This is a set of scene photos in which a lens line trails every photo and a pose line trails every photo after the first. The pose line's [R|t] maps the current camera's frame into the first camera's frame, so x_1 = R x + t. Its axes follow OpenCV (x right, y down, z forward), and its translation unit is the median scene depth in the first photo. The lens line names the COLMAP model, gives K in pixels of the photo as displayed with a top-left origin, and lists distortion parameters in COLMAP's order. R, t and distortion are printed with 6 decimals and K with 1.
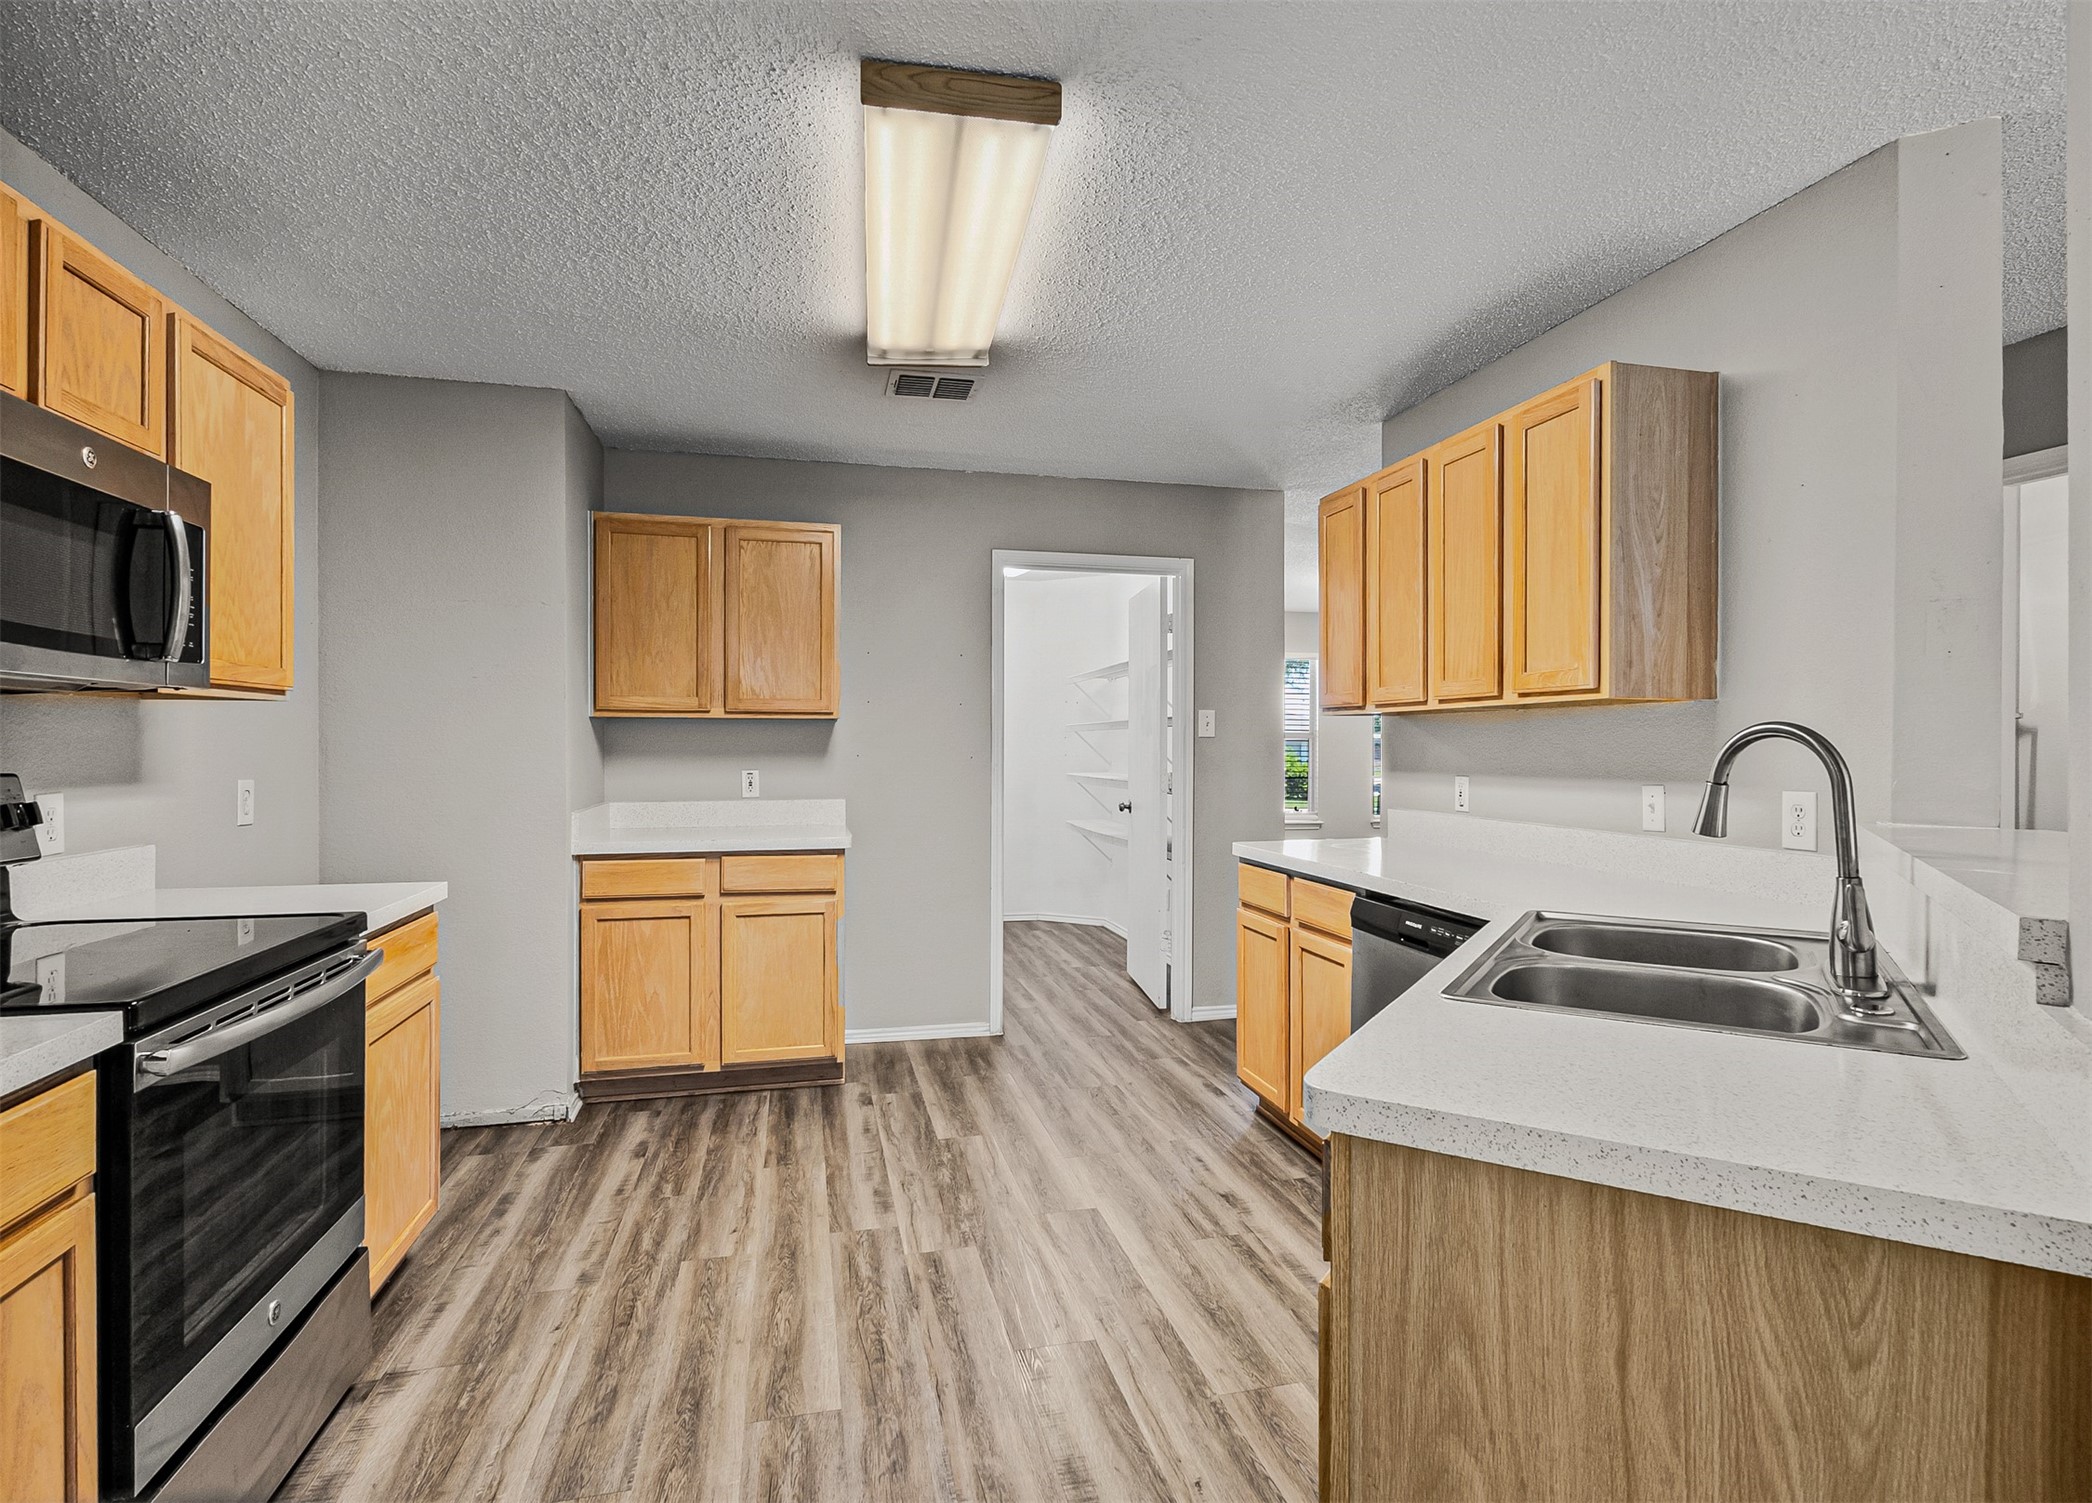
lens RADIAL K [[1050.9, 0, 1043.6], [0, 1050.9, 741.6], [0, 0, 1]] dist [0.019794, 0.000166]
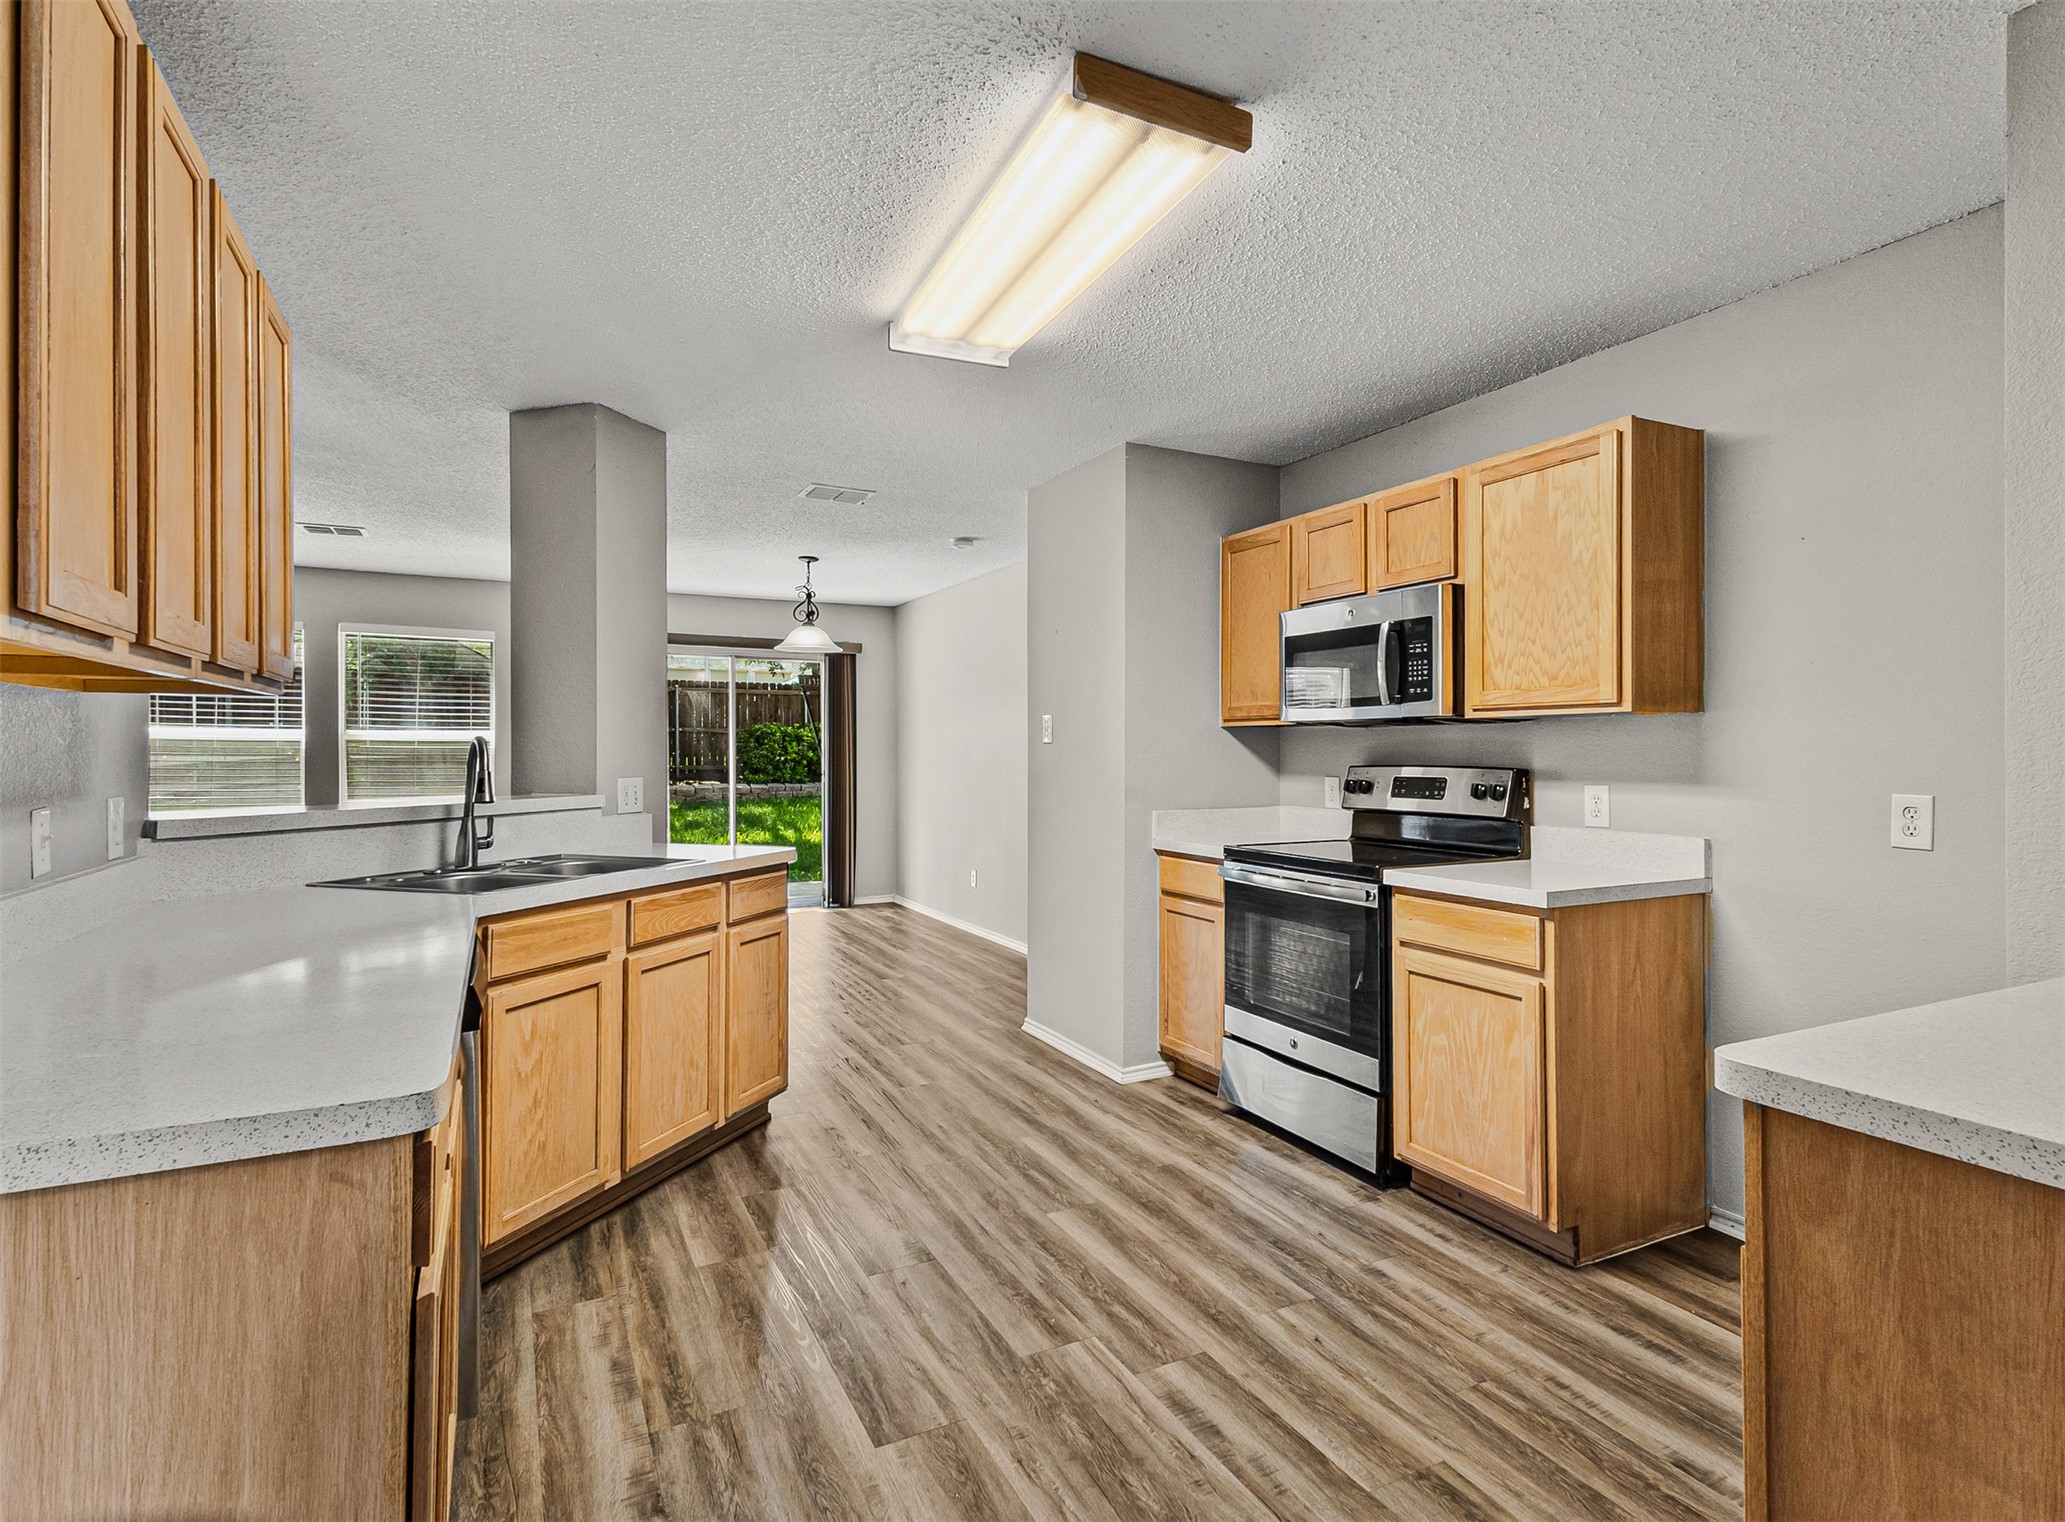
lens RADIAL K [[1057.9, 0, 1056.4], [0, 1057.9, 750.1], [0, 0, 1]] dist [0.031722, 0.000153]
pose [[-0.968181, -0.003164, -0.250230, 0.120713], [-0.002290, 0.999990, -0.003784, 0.006906], [0.250240, -0.003091, -0.968179, 1.848450]]
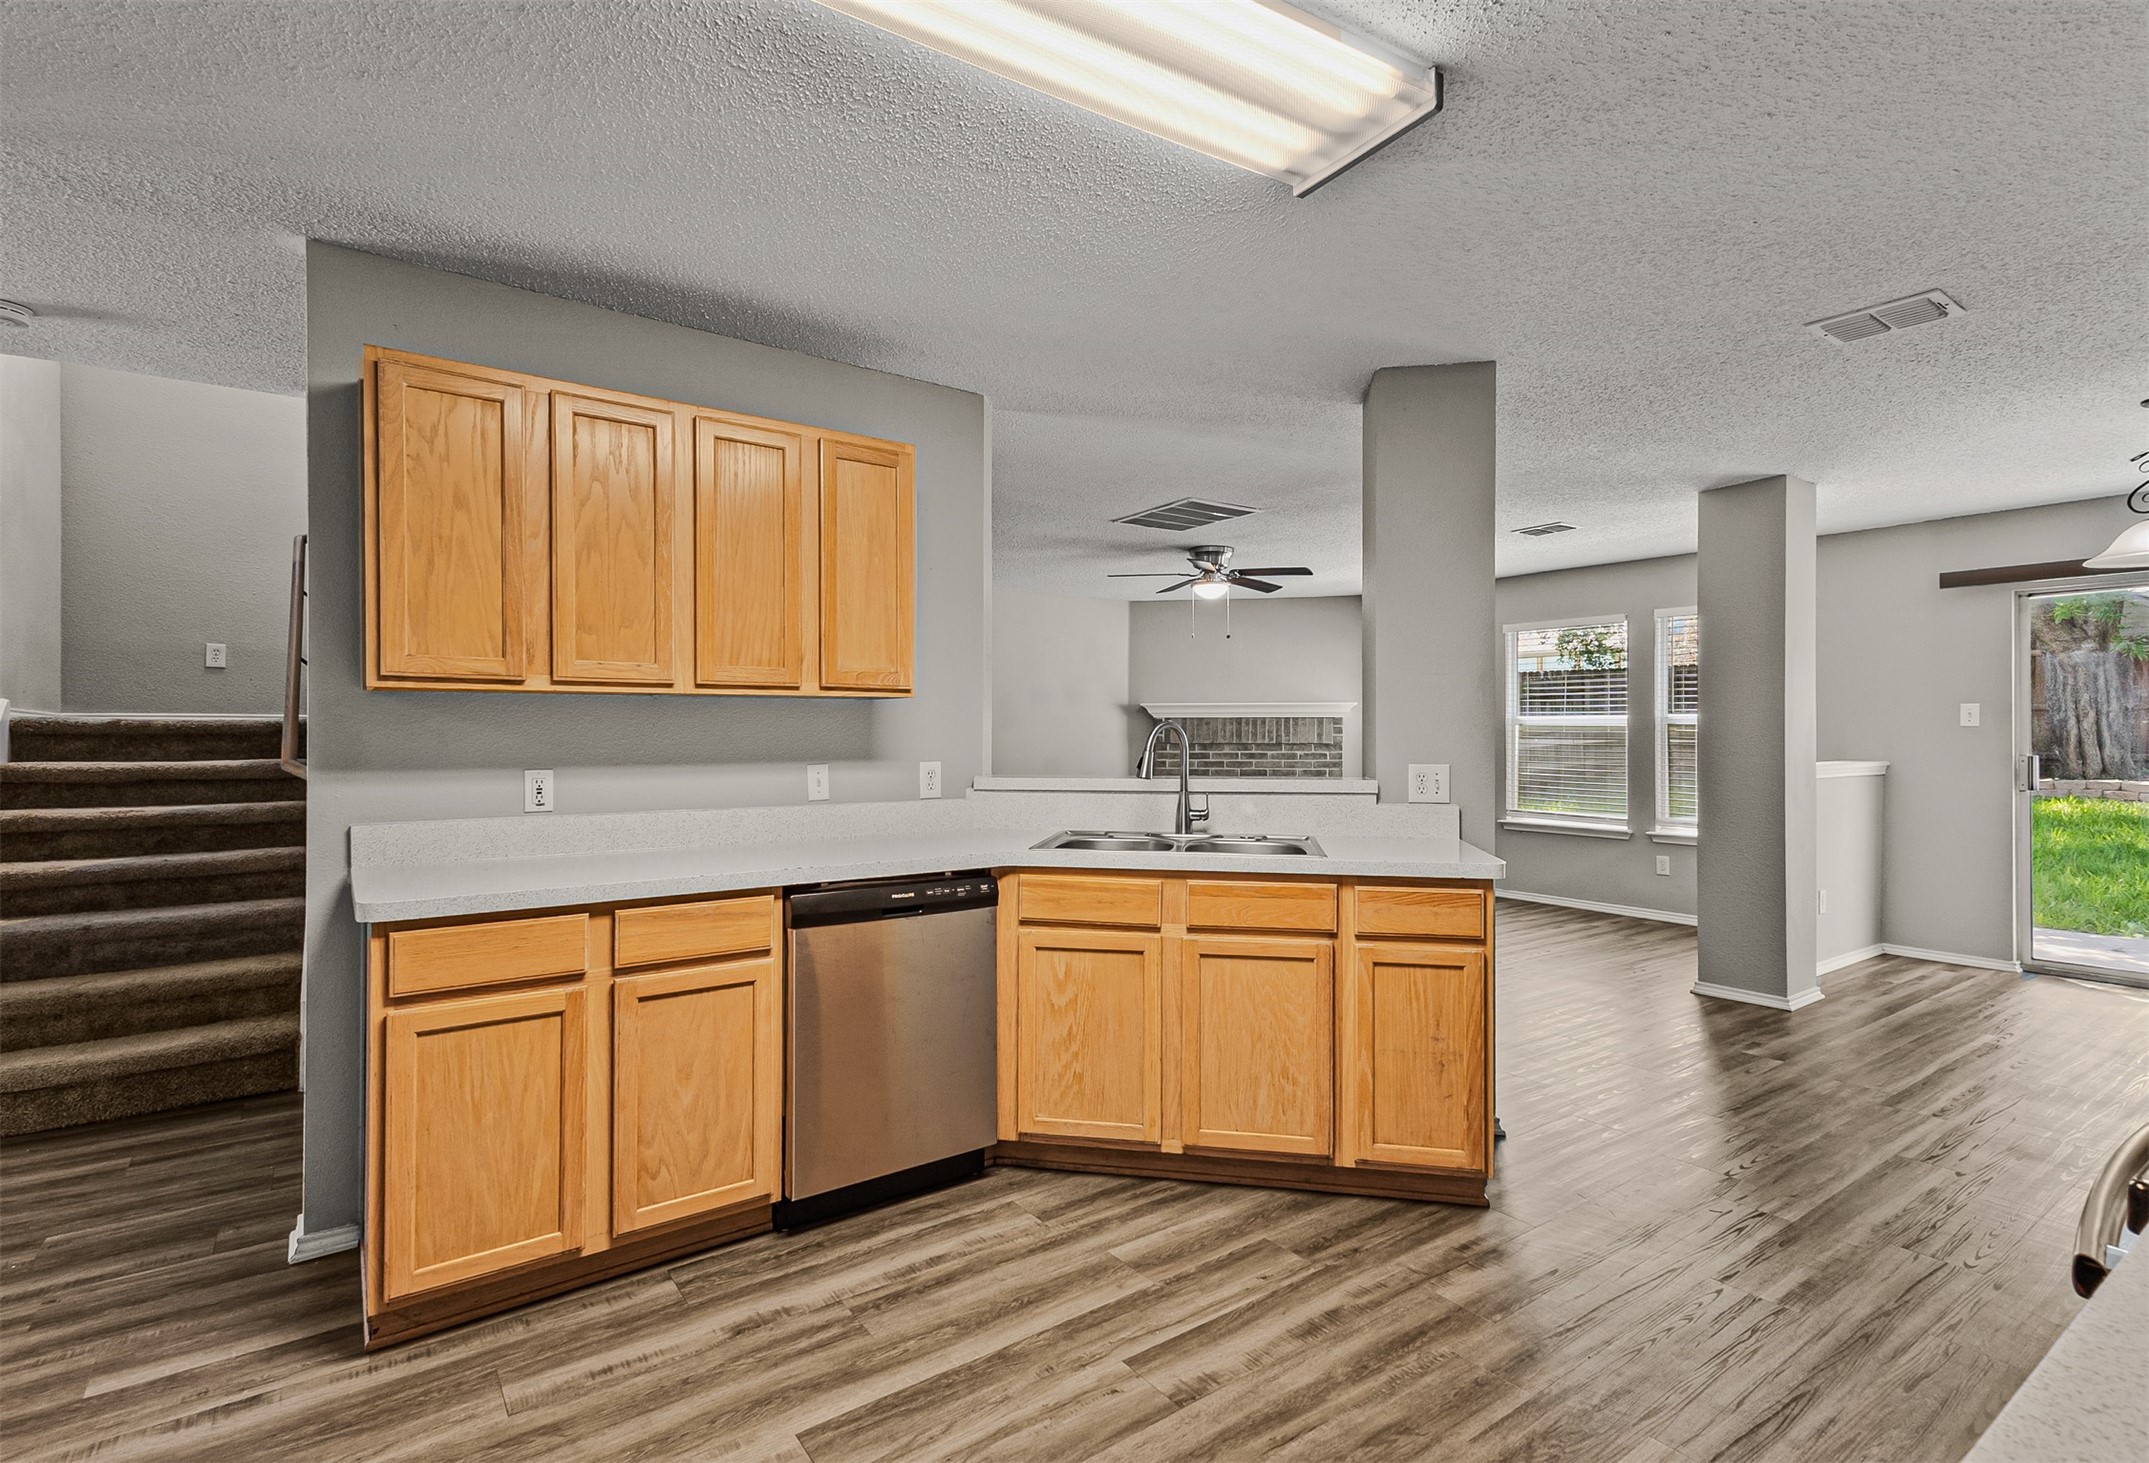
lens RADIAL K [[1020.1, 0, 1074.5], [0, 1020.1, 731.5], [0, 0, 1]] dist [0.024725, -0.000093]
pose [[-0.381963, 0.002471, 0.924175, -0.673900], [-0.002885, 0.999988, -0.003866, 0.006414], [-0.924173, -0.004143, -0.381951, 1.194808]]
